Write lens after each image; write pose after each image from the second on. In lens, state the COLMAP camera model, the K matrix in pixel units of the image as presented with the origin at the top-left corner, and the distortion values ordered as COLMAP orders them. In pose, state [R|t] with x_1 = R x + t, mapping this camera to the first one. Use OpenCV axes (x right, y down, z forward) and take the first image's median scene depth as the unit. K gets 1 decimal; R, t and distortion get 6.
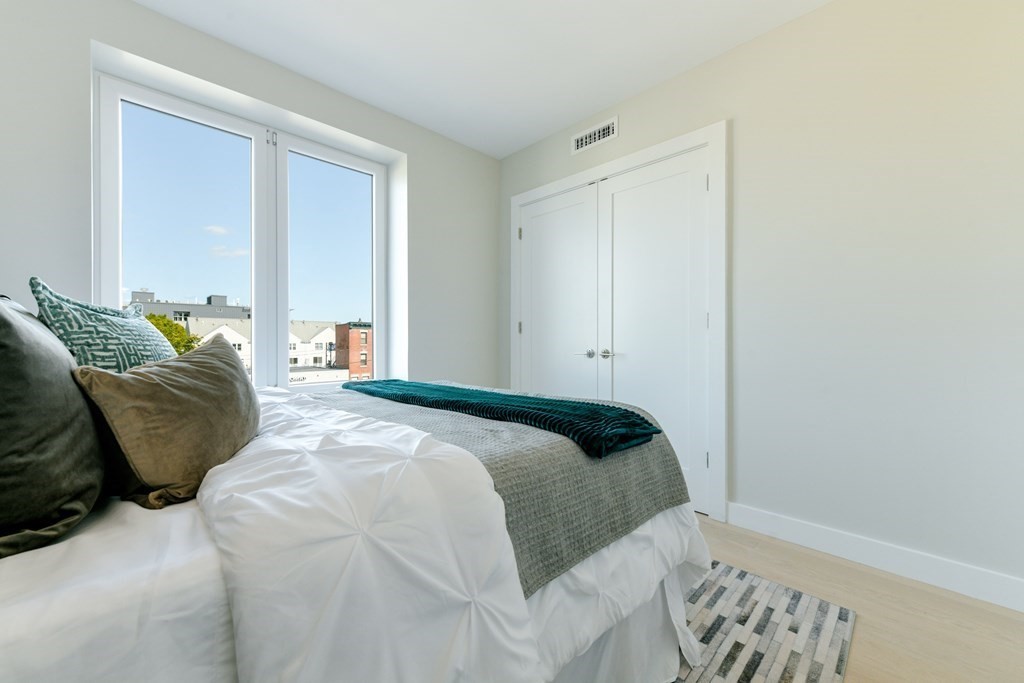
lens RADIAL K [[401.7, 0, 519.3], [0, 401.7, 341.6], [0, 0, 1]] dist [0.000257, 0.000028]
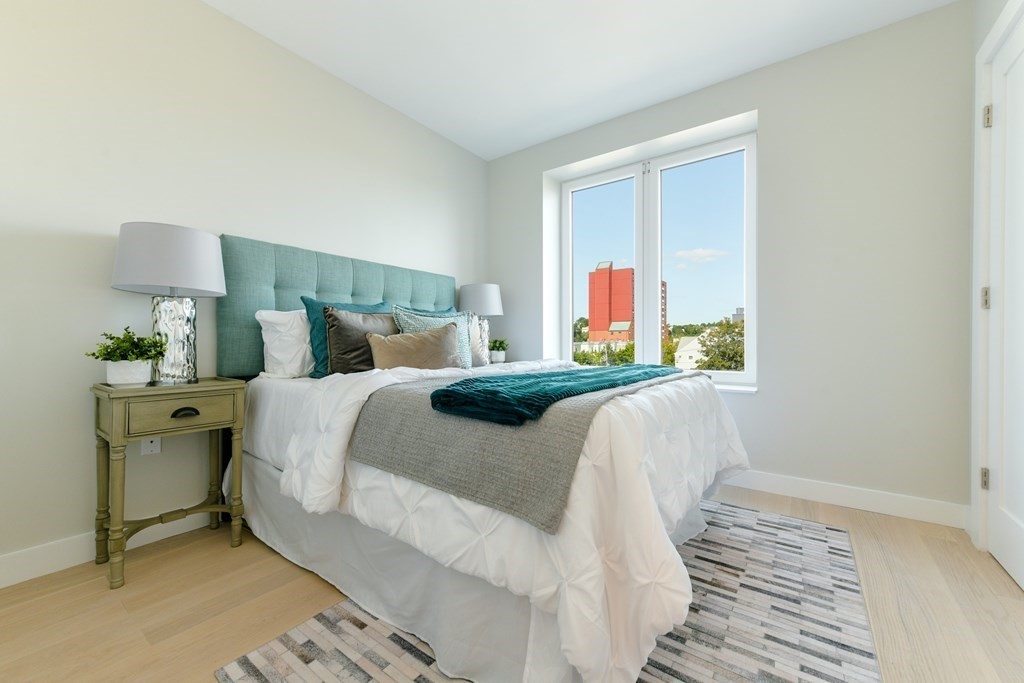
lens RADIAL K [[401.7, 0, 519.3], [0, 401.7, 341.6], [0, 0, 1]] dist [0.000257, 0.000028]
pose [[0.158248, -0.002251, -0.987397, 0.573383], [-0.009504, 0.999948, -0.003803, 0.040510], [0.987354, 0.009986, 0.158219, 0.438952]]
